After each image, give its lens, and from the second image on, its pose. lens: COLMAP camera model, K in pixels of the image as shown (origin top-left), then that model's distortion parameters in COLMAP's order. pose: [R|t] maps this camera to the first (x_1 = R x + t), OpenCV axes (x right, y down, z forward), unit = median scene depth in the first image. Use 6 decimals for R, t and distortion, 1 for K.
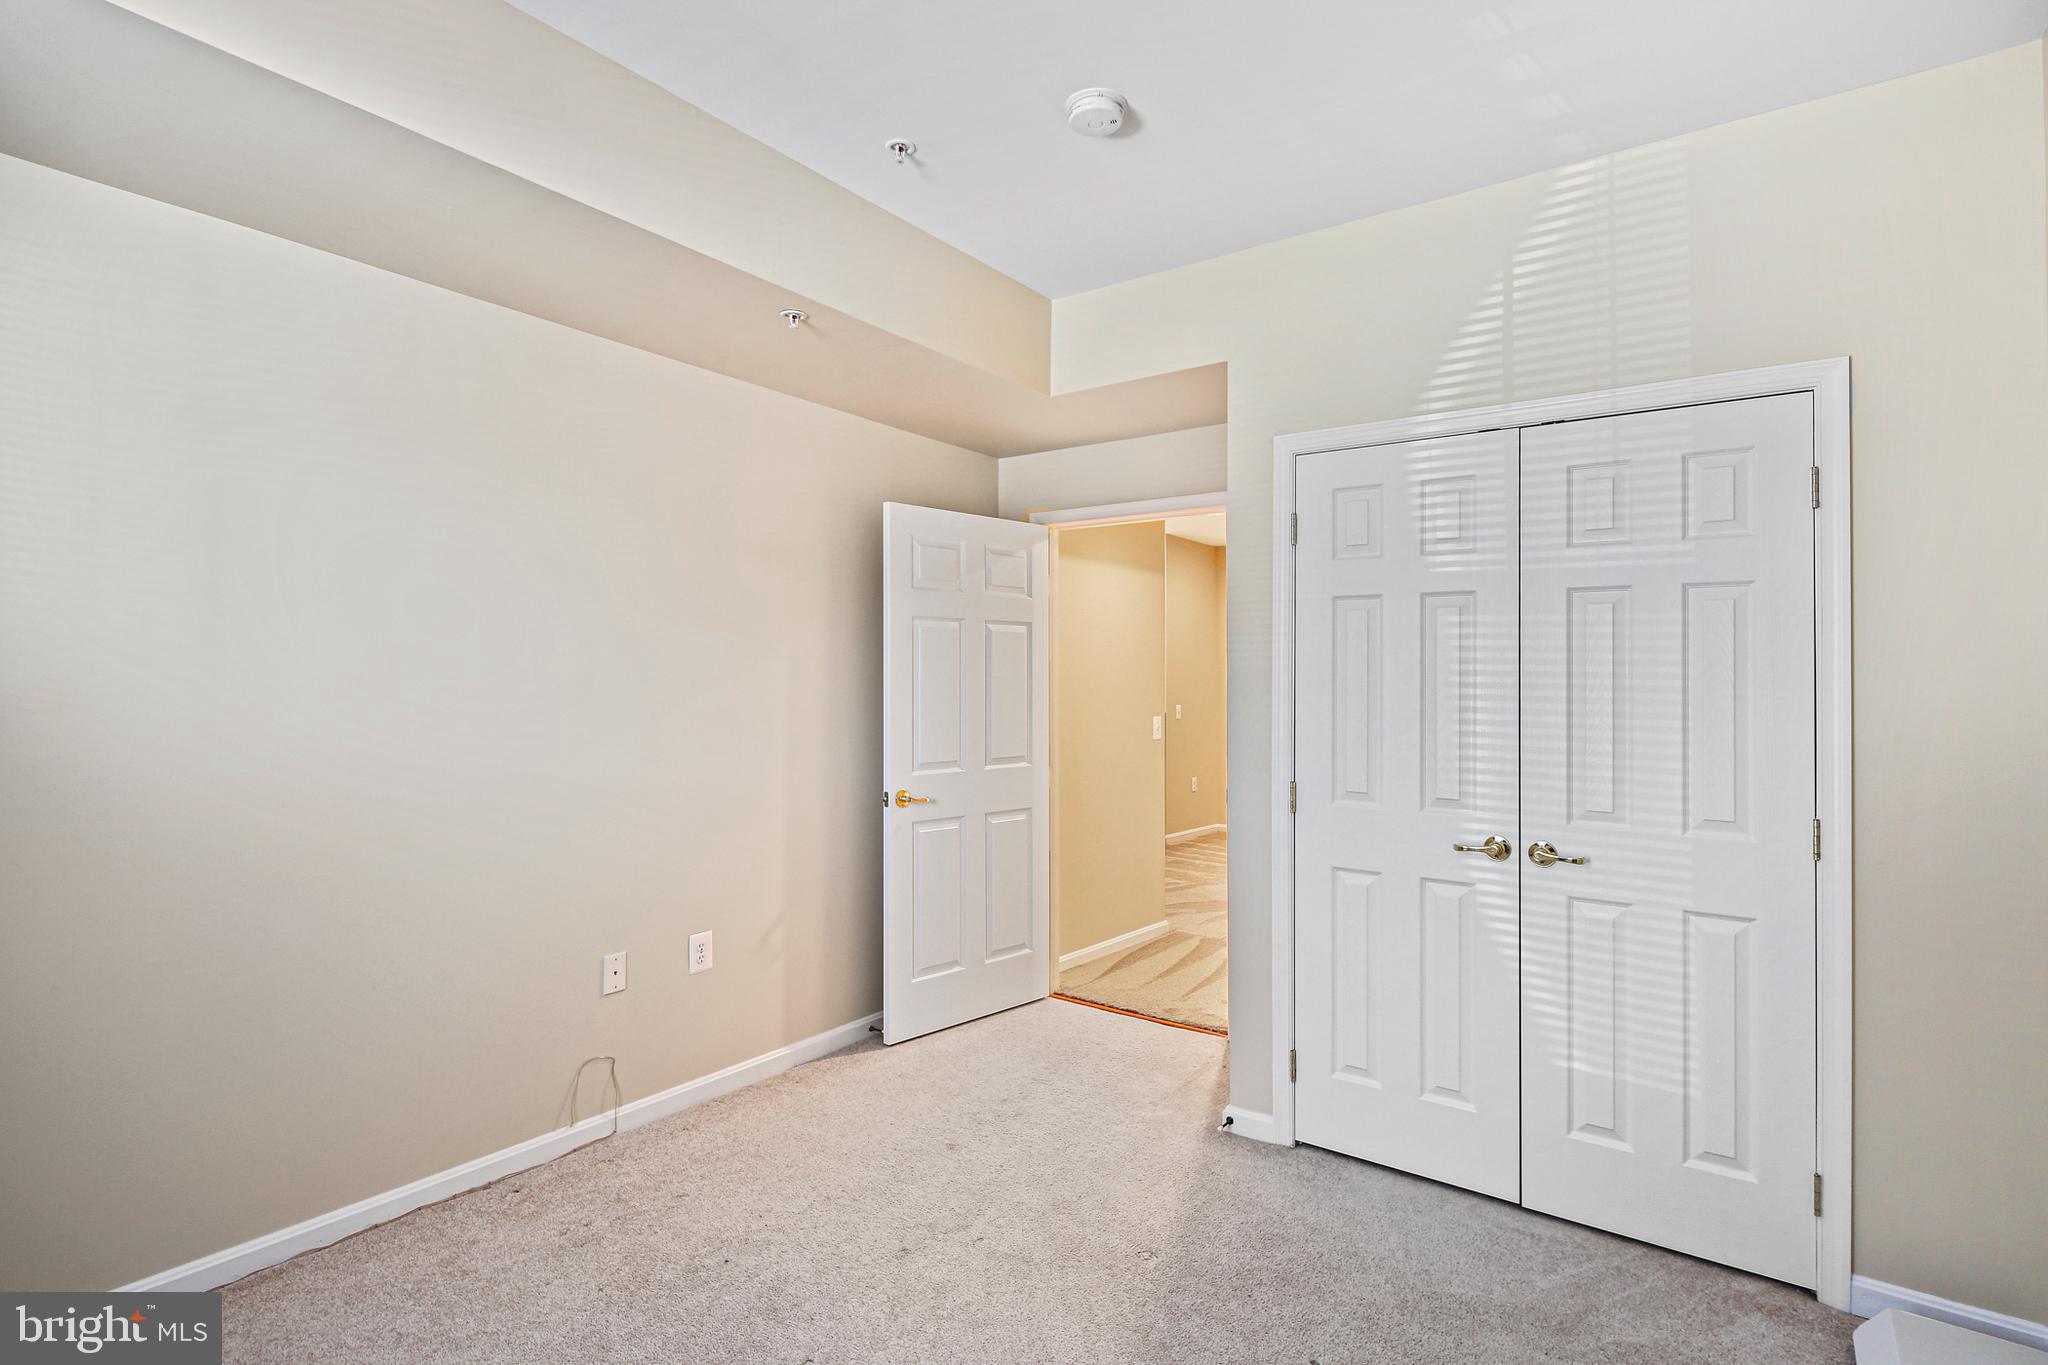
lens RADIAL K [[1018.1, 0, 1026.5], [0, 1018.1, 709.0], [0, 0, 1]] dist [0.004072, -0.001333]
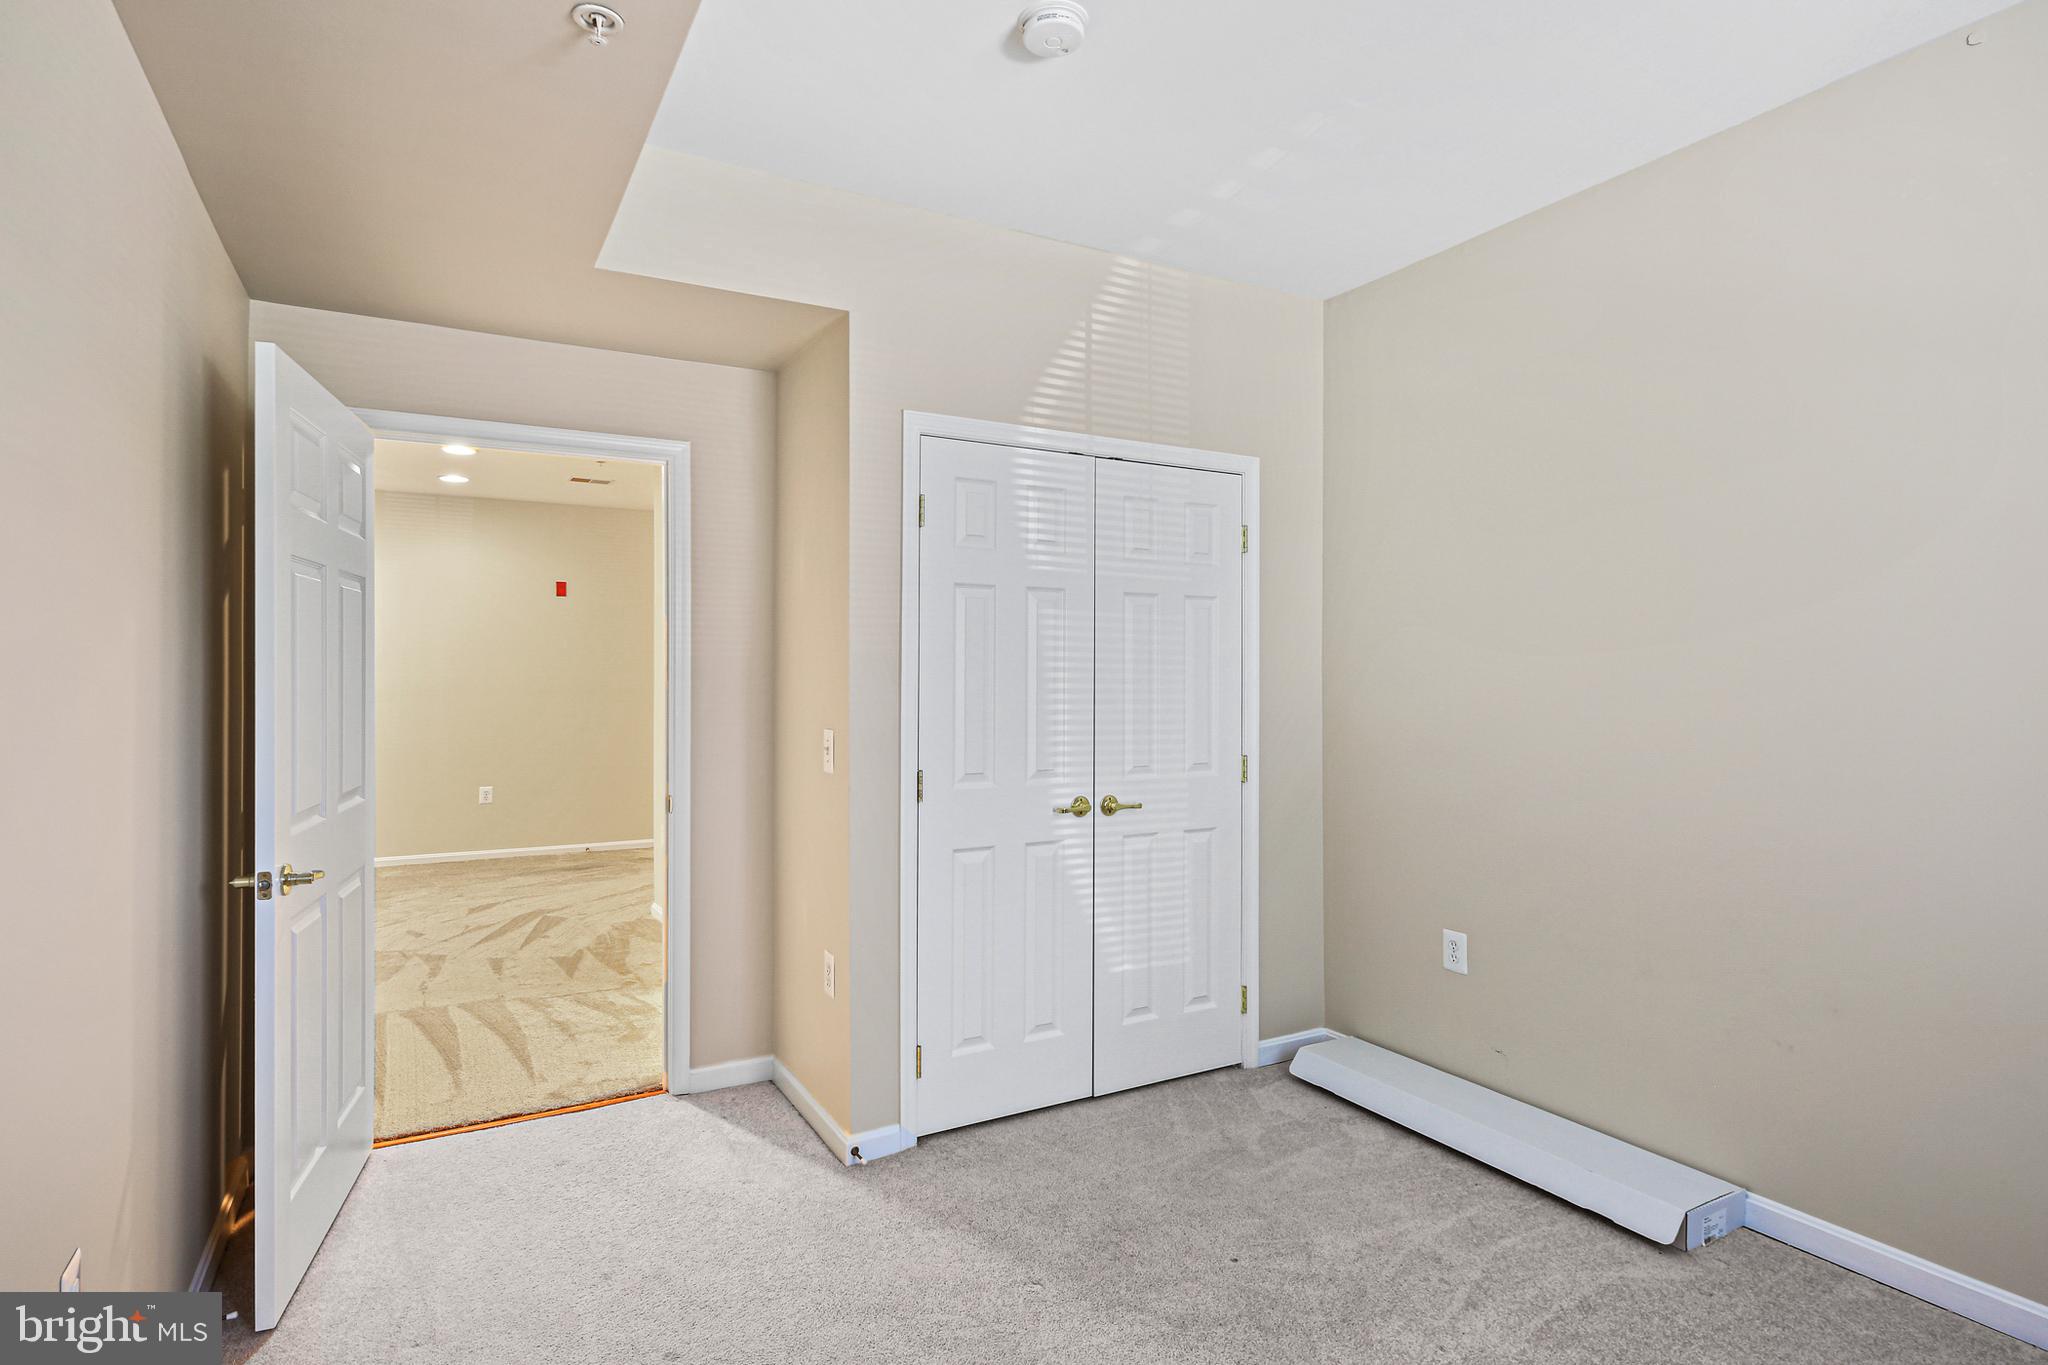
lens RADIAL K [[1042.6, 0, 1023.7], [0, 1042.6, 695.3], [0, 0, 1]] dist [0.000846, -0.000160]
pose [[0.414948, -0.030373, 0.909338, -0.663836], [0.027235, 0.999409, 0.020953, -0.020456], [-0.909437, 0.016072, 0.415531, 0.547471]]
